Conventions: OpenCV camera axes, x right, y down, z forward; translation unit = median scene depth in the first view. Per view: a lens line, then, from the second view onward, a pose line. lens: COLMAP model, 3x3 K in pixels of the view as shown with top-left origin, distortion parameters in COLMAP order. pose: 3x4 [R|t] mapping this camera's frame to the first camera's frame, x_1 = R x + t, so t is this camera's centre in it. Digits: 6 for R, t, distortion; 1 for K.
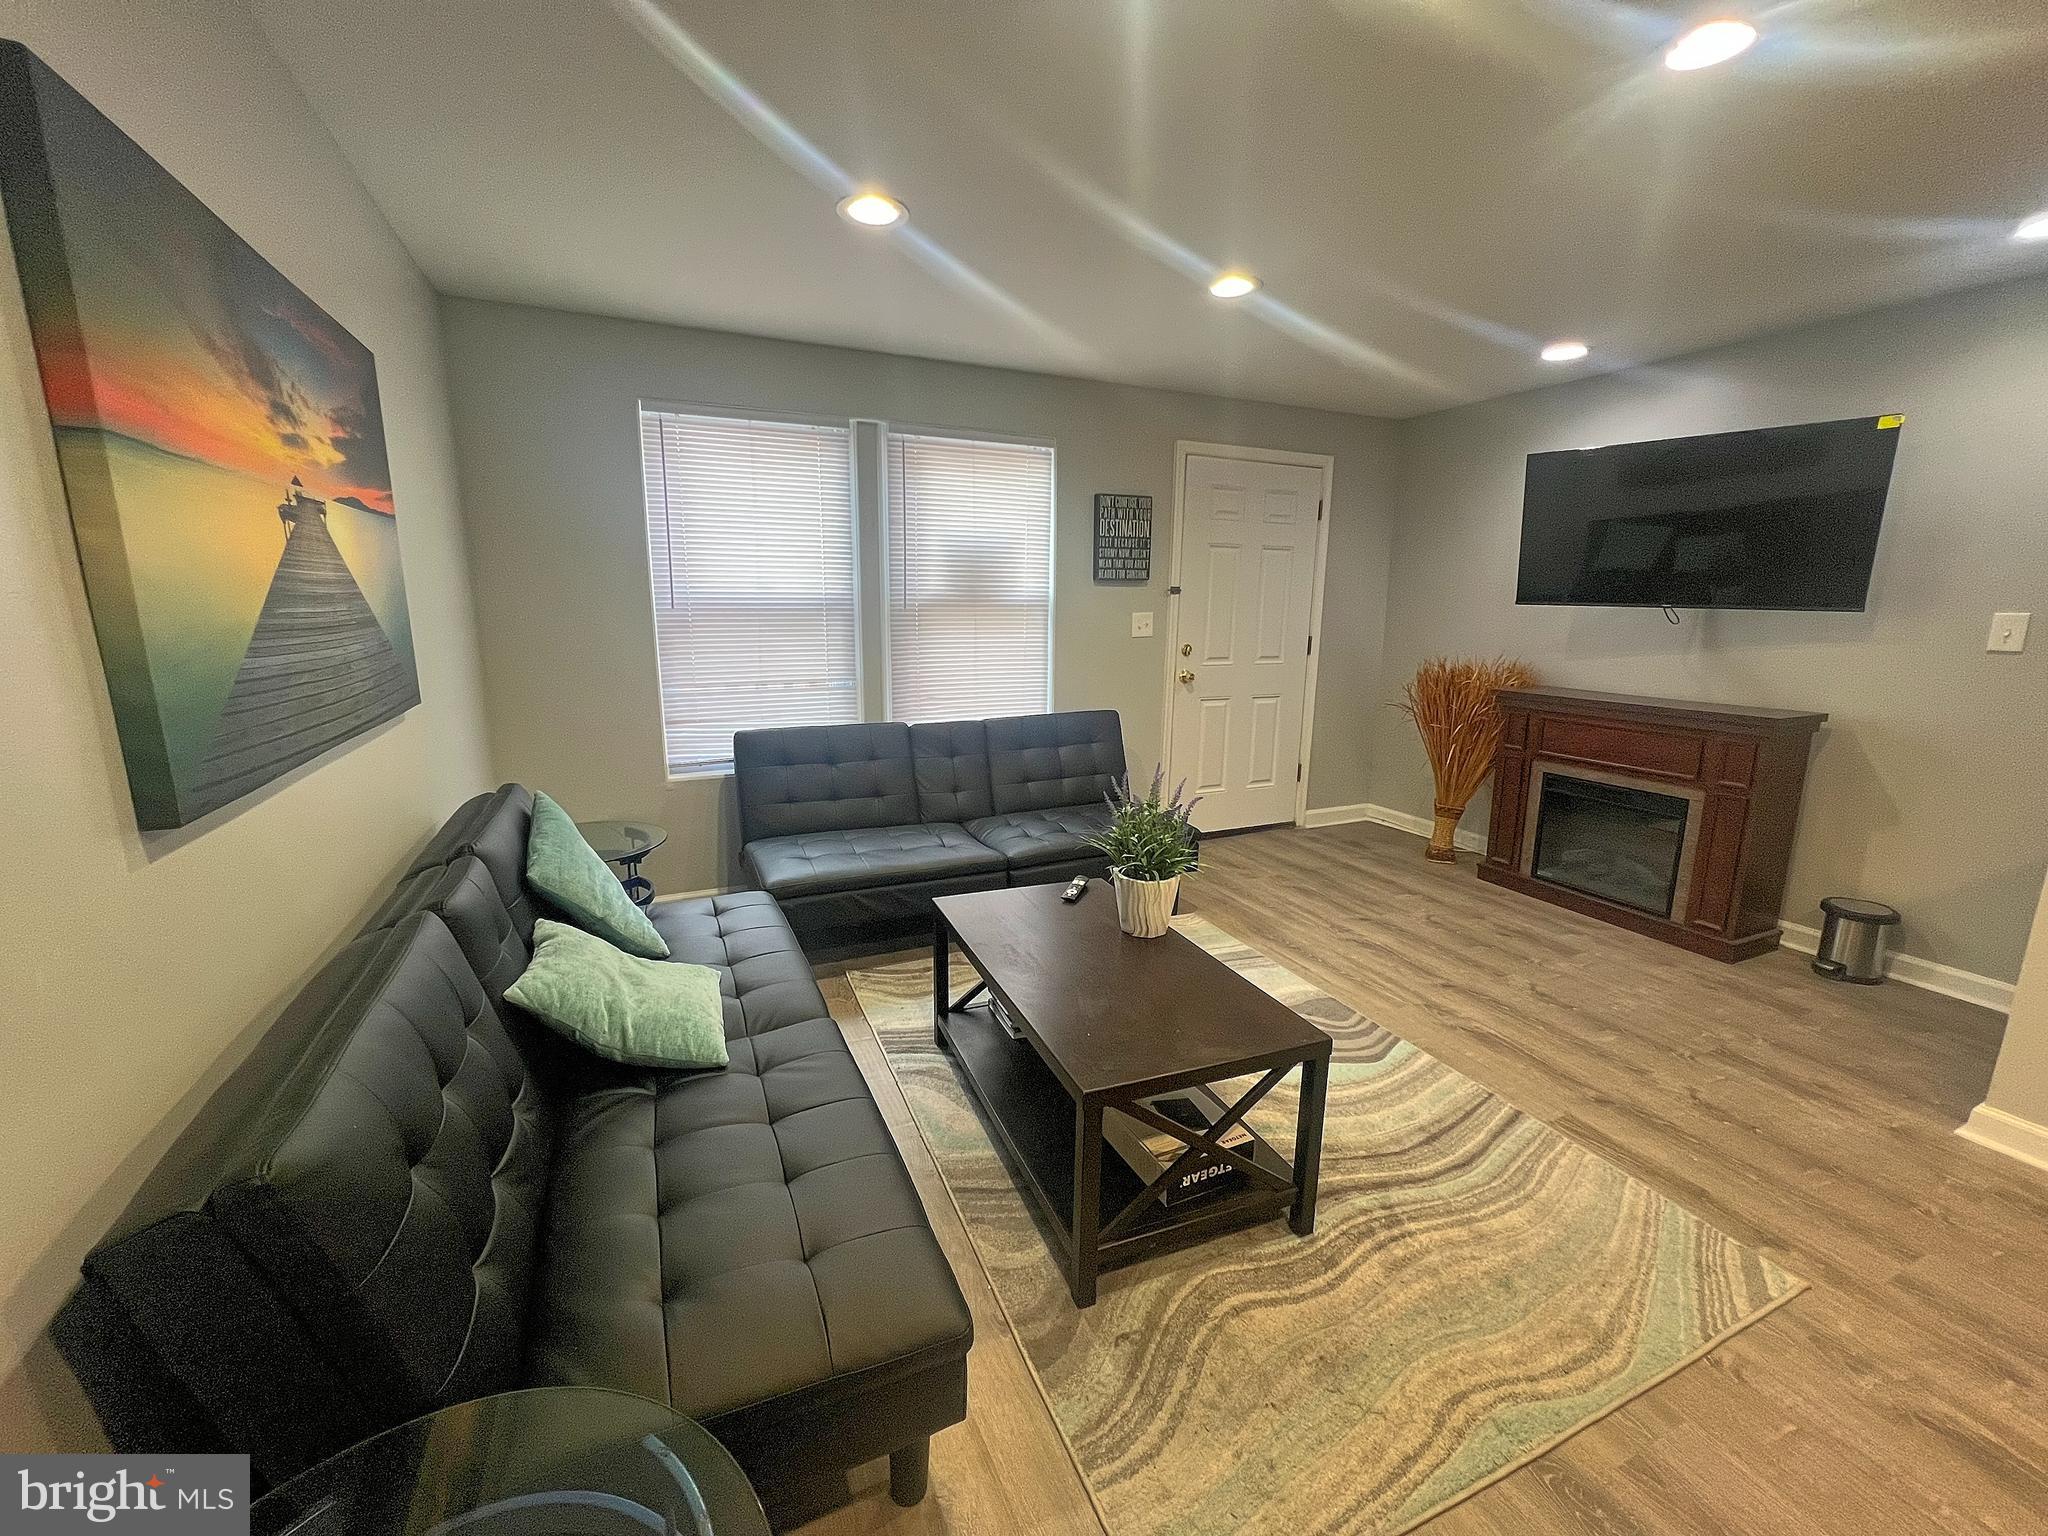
lens RADIAL K [[822.1, 0, 1024.0], [0, 822.1, 768.0], [0, 0, 1]] dist [0.000343, 0.000043]
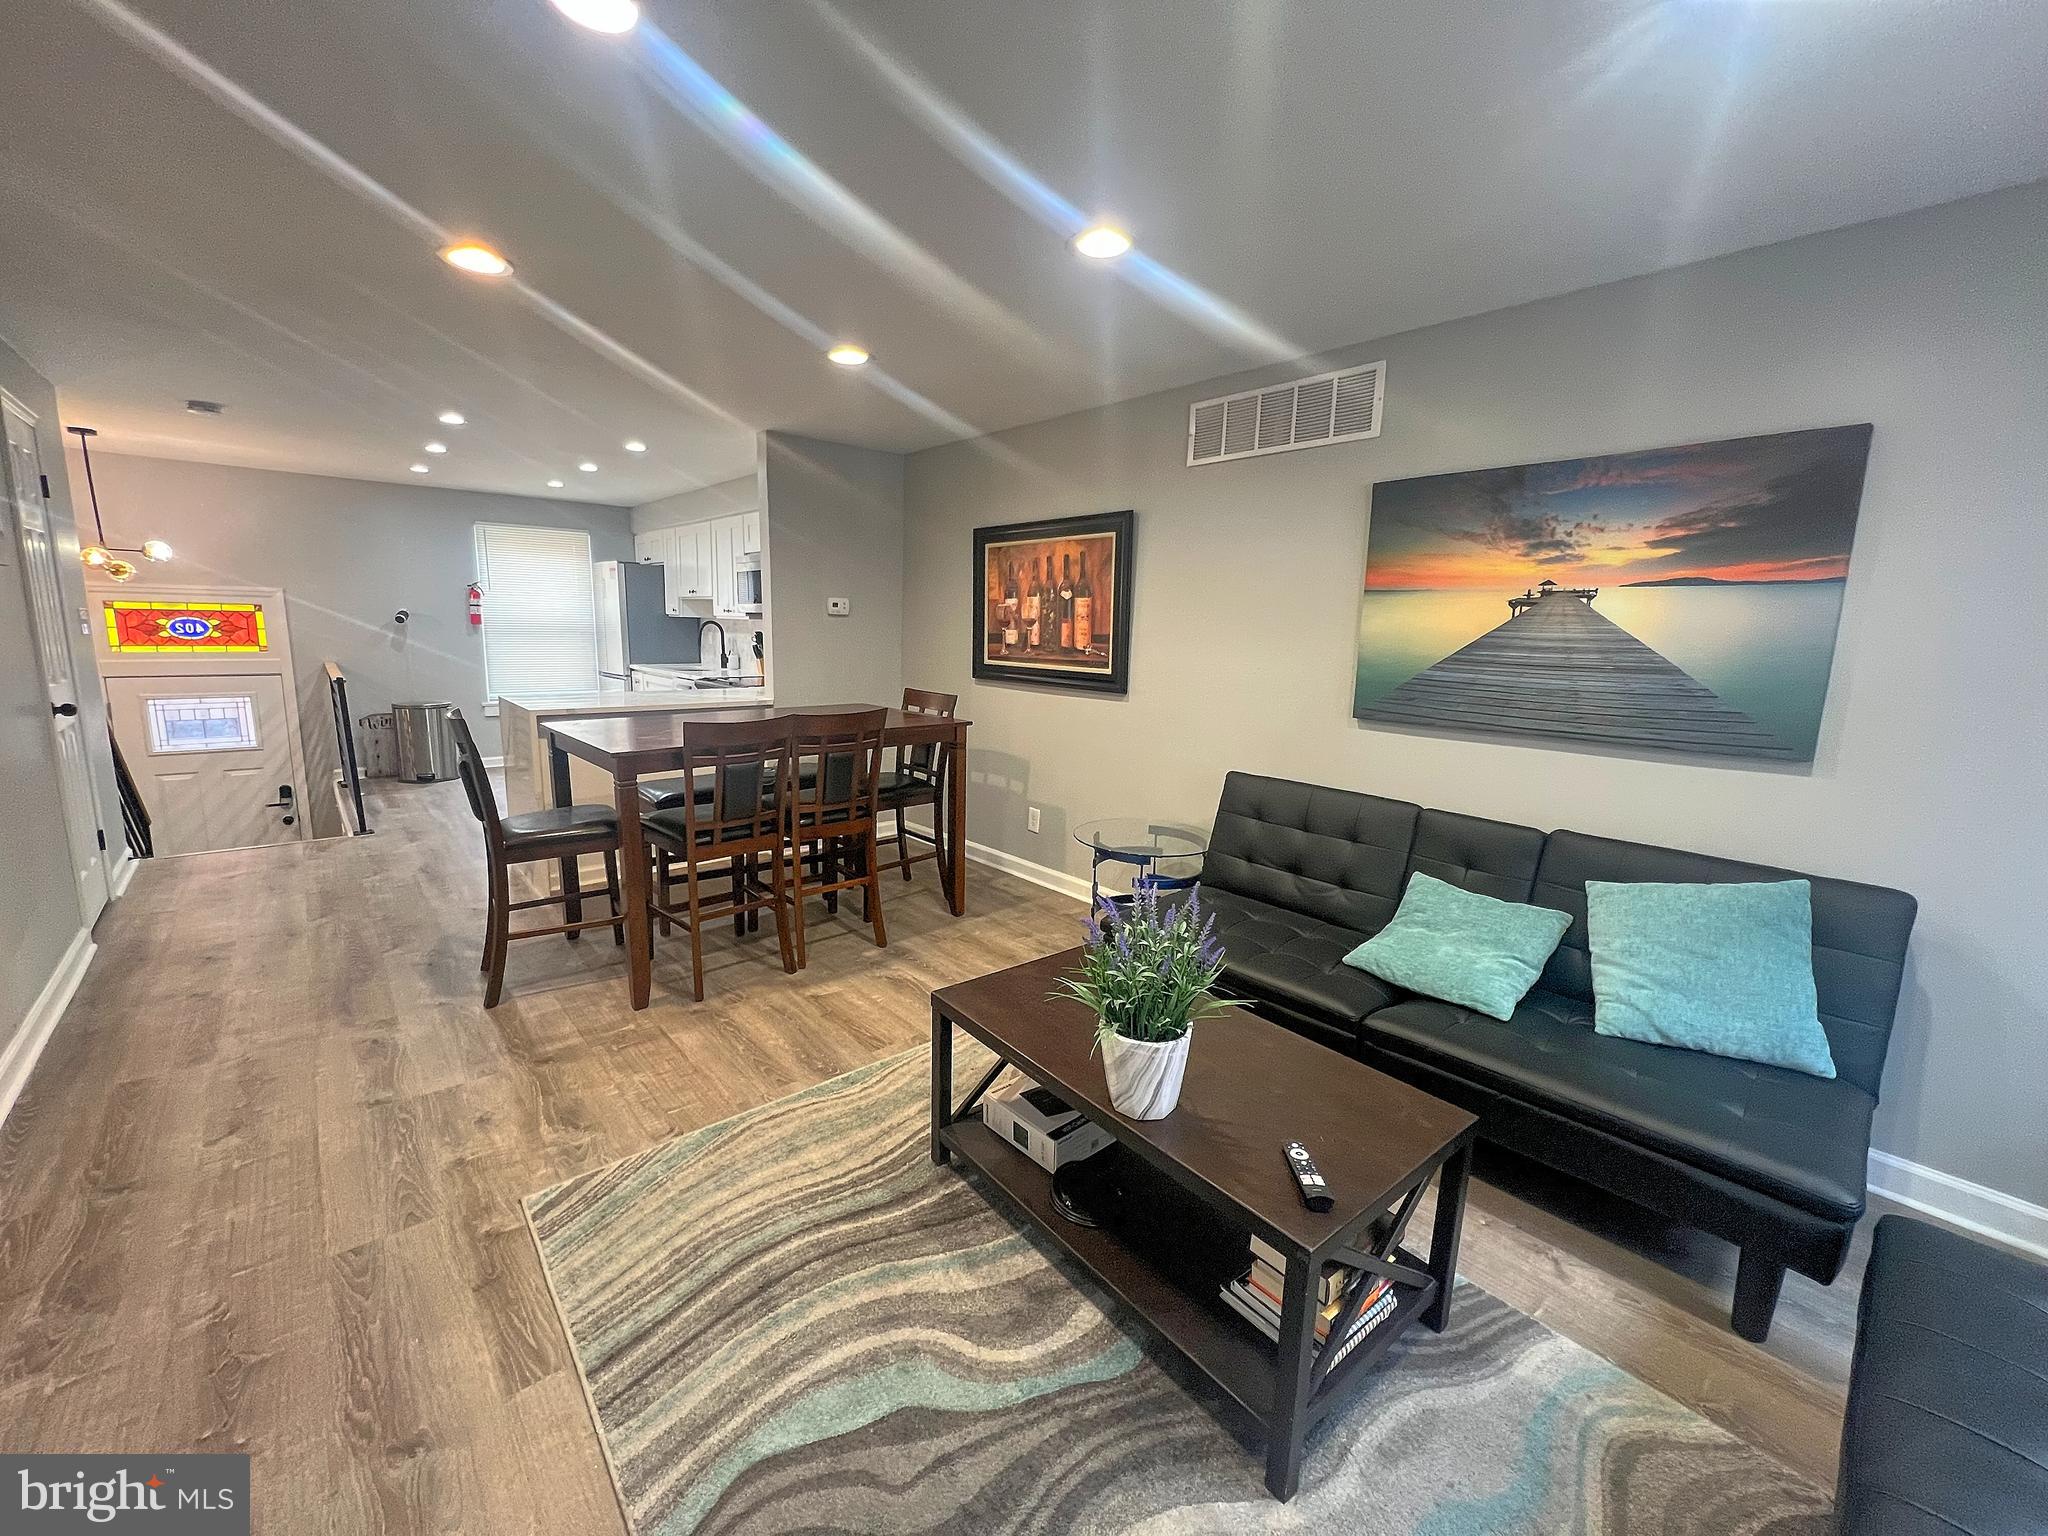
lens RADIAL K [[820.5, 0, 1016.3], [0, 820.5, 760.9], [0, 0, 1]] dist [0.000148, 0.000092]
pose [[-0.957710, 0.016680, -0.287251, 0.268206], [-0.088462, 0.932898, 0.349107, -0.188465], [0.273799, 0.359754, -0.891971, 0.892438]]
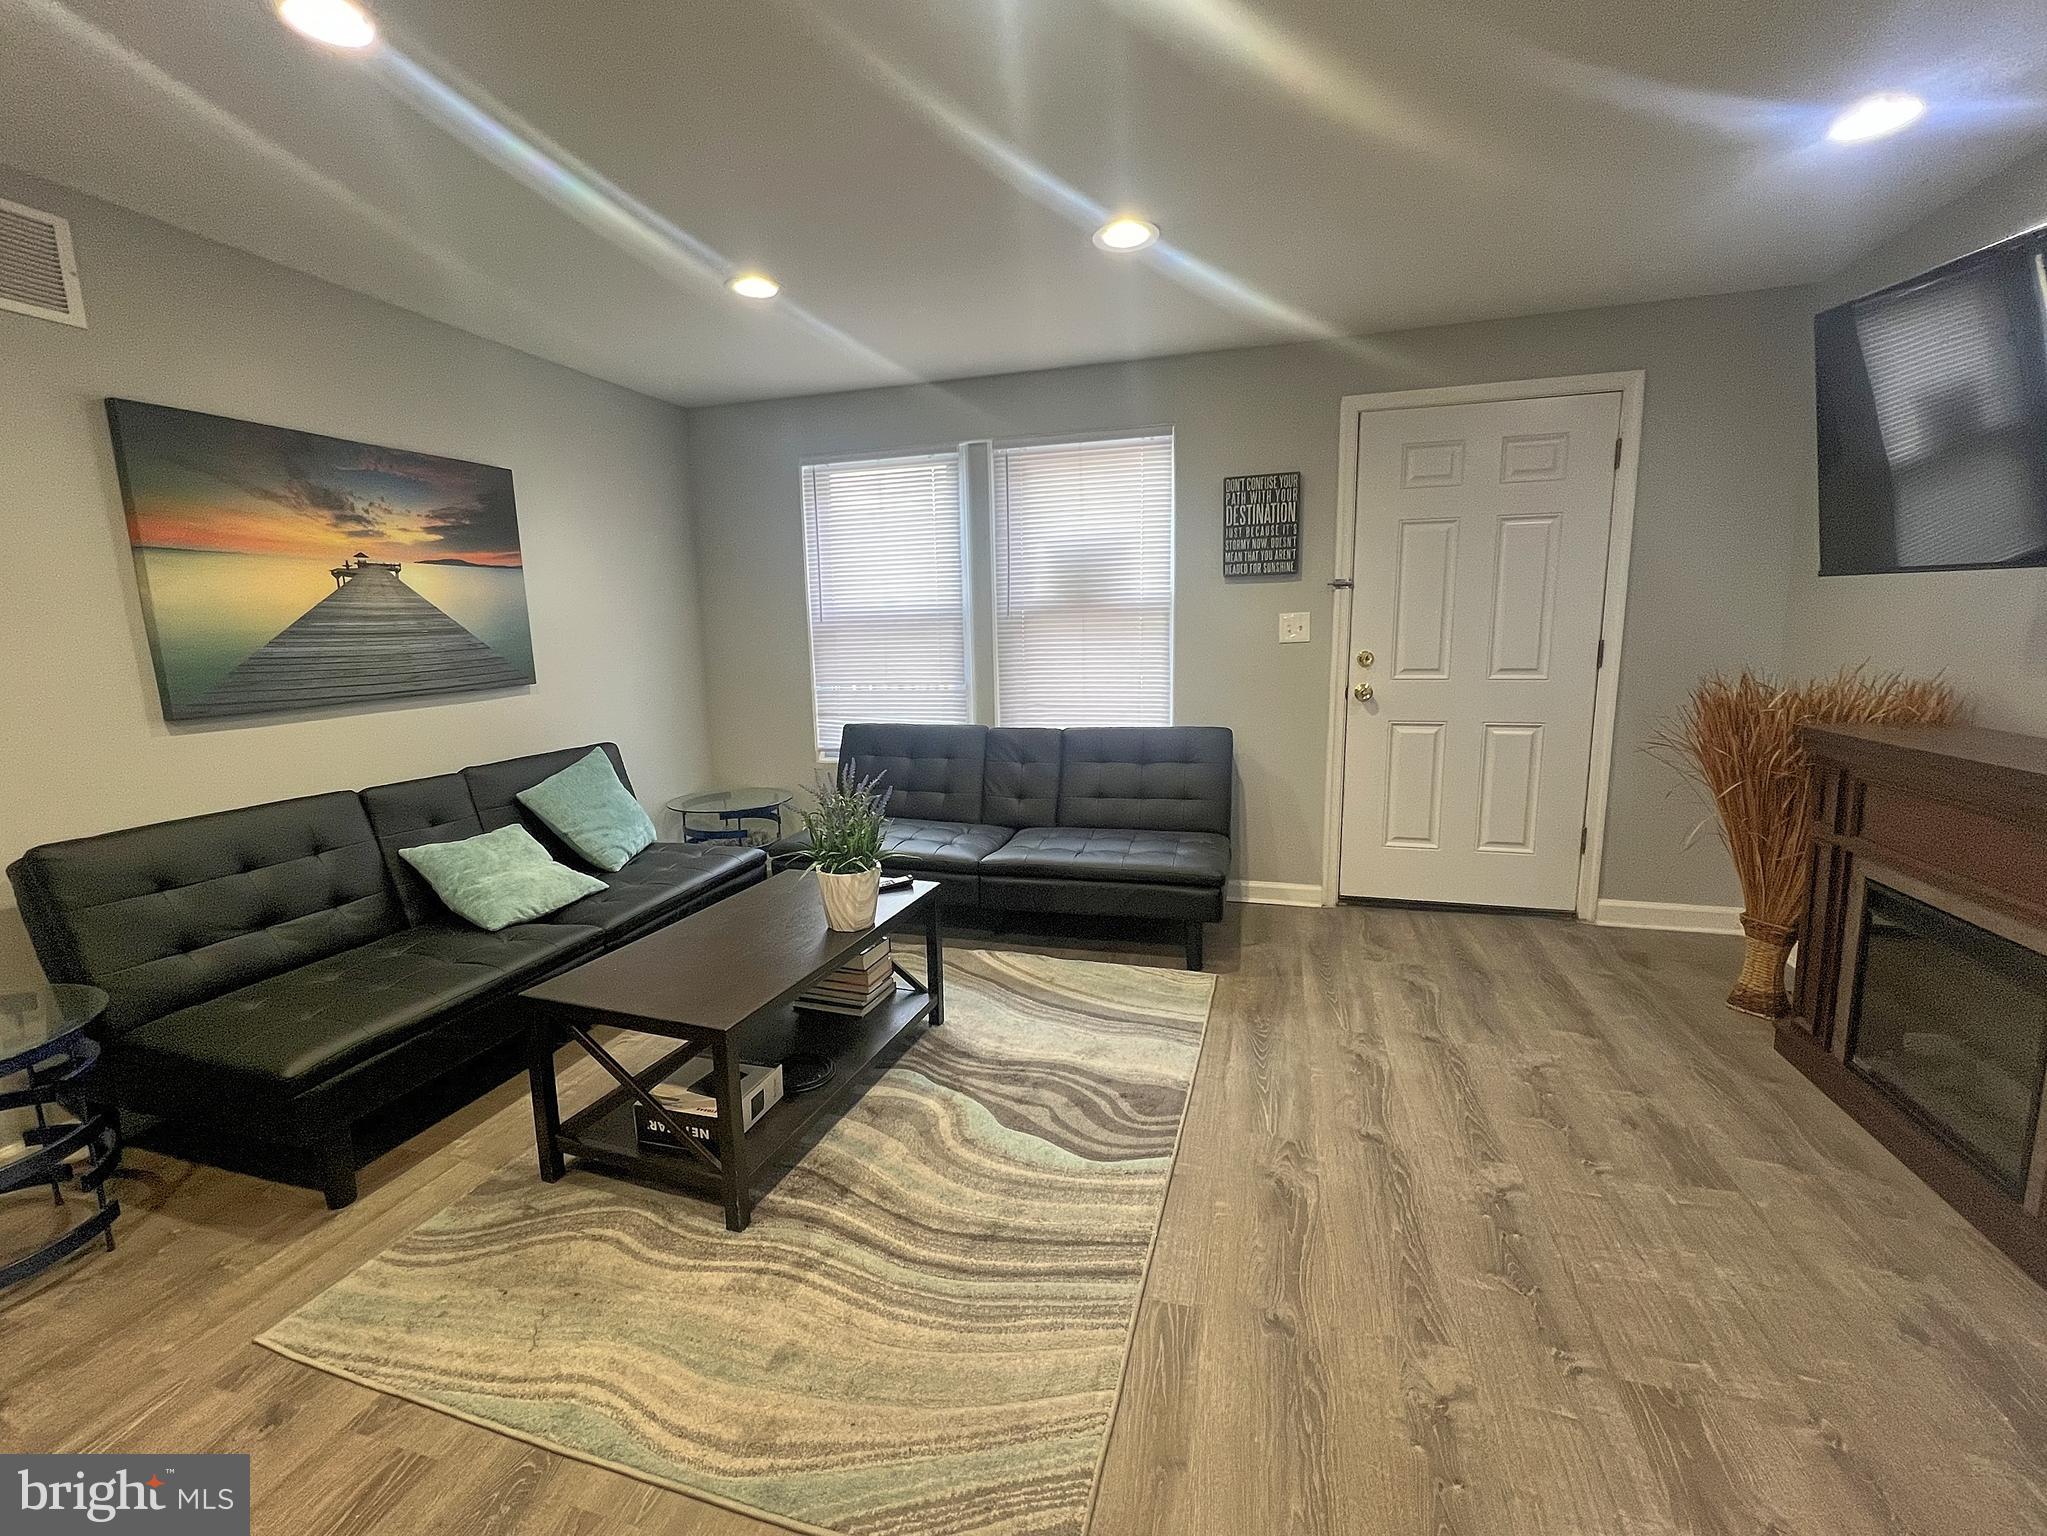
lens RADIAL K [[877.8, 0, 1012.0], [0, 877.8, 767.0], [0, 0, 1]] dist [-0.001485, 0.000029]
pose [[0.751124, 0.082105, -0.655036, 0.585351], [-0.103706, 0.994591, 0.005747, -0.012805], [0.651965, 0.063614, 0.755576, 0.182520]]
